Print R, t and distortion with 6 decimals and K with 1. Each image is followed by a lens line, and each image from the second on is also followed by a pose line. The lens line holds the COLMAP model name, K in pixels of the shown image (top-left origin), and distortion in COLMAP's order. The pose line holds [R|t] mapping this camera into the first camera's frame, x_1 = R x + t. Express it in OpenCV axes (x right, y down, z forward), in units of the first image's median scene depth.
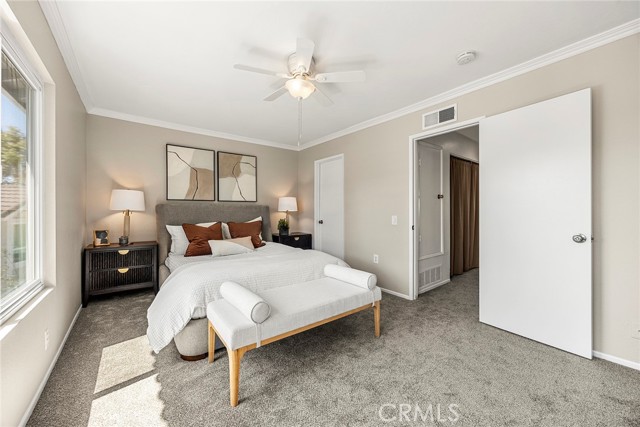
lens RADIAL K [[244.0, 0, 319.8], [0, 244.0, 211.1], [0, 0, 1]] dist [-0.001076, -0.000118]
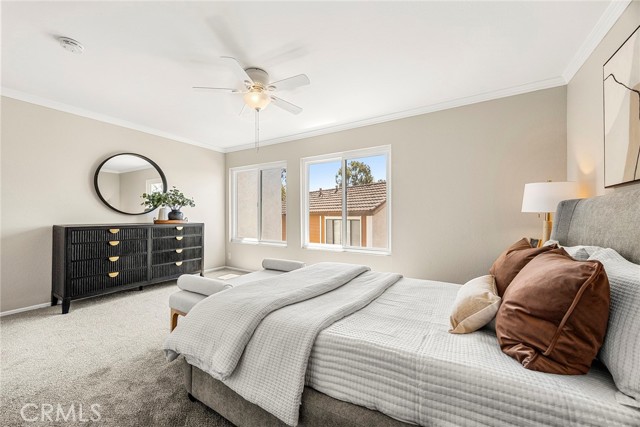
lens RADIAL K [[246.1, 0, 320.0], [0, 246.1, 213.5], [0, 0, 1]] dist [-0.000596, -0.000068]
pose [[-0.938763, -0.005122, -0.344527, 0.020290], [-0.000420, 0.999906, -0.013720, 0.005427], [0.344565, -0.012735, -0.938676, 1.124160]]
